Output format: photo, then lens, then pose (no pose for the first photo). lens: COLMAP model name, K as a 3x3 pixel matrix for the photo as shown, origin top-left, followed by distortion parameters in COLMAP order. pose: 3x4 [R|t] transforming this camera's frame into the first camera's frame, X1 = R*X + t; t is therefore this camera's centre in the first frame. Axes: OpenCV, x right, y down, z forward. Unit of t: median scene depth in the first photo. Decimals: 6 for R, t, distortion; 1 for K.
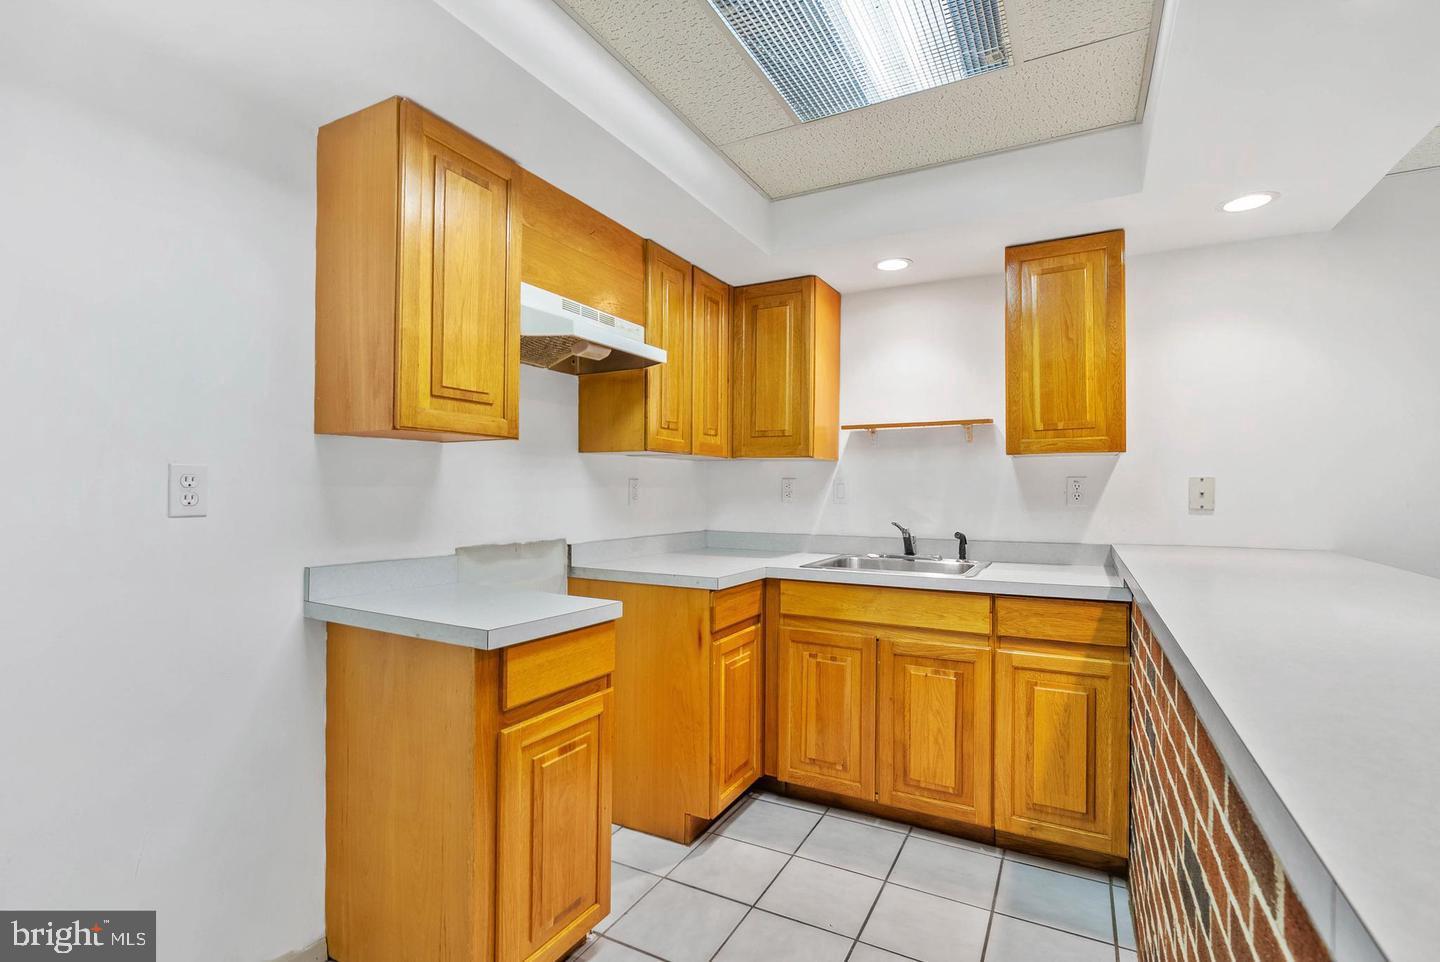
lens RADIAL K [[659.3, 0, 731.3], [0, 659.3, 493.7], [0, 0, 1]] dist [-0.008011, 0.003167]
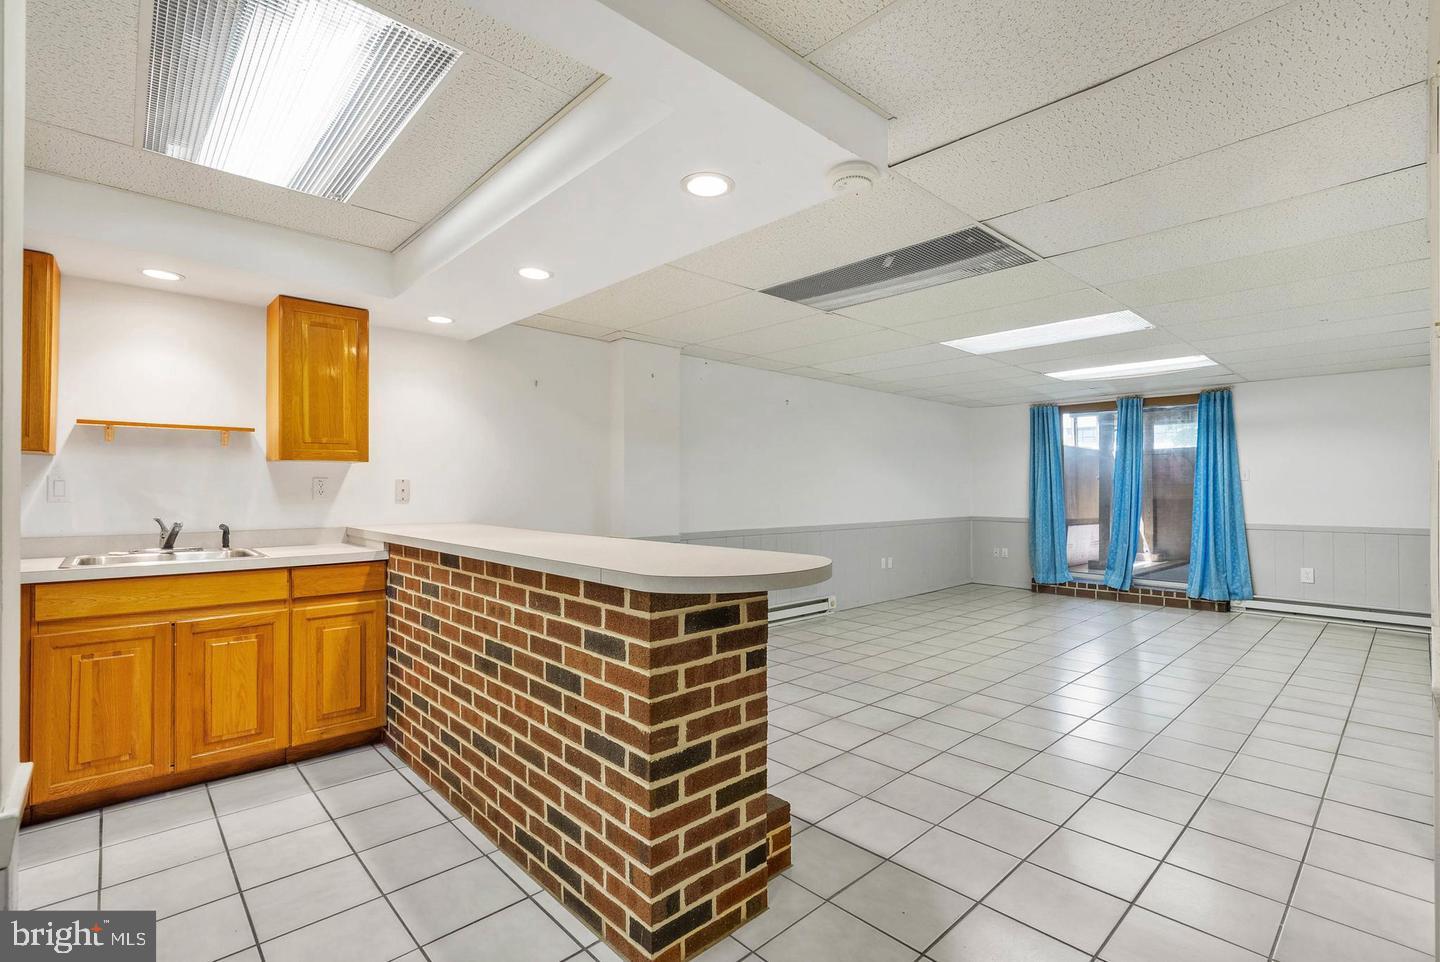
lens RADIAL K [[659.3, 0, 722.0], [0, 659.3, 484.0], [0, 0, 1]] dist [-0.008011, 0.003167]
pose [[0.328832, 0.005104, 0.944375, -0.531078], [0.002915, 0.999975, -0.006419, -0.001776], [-0.944384, 0.004864, 0.328809, -0.230728]]
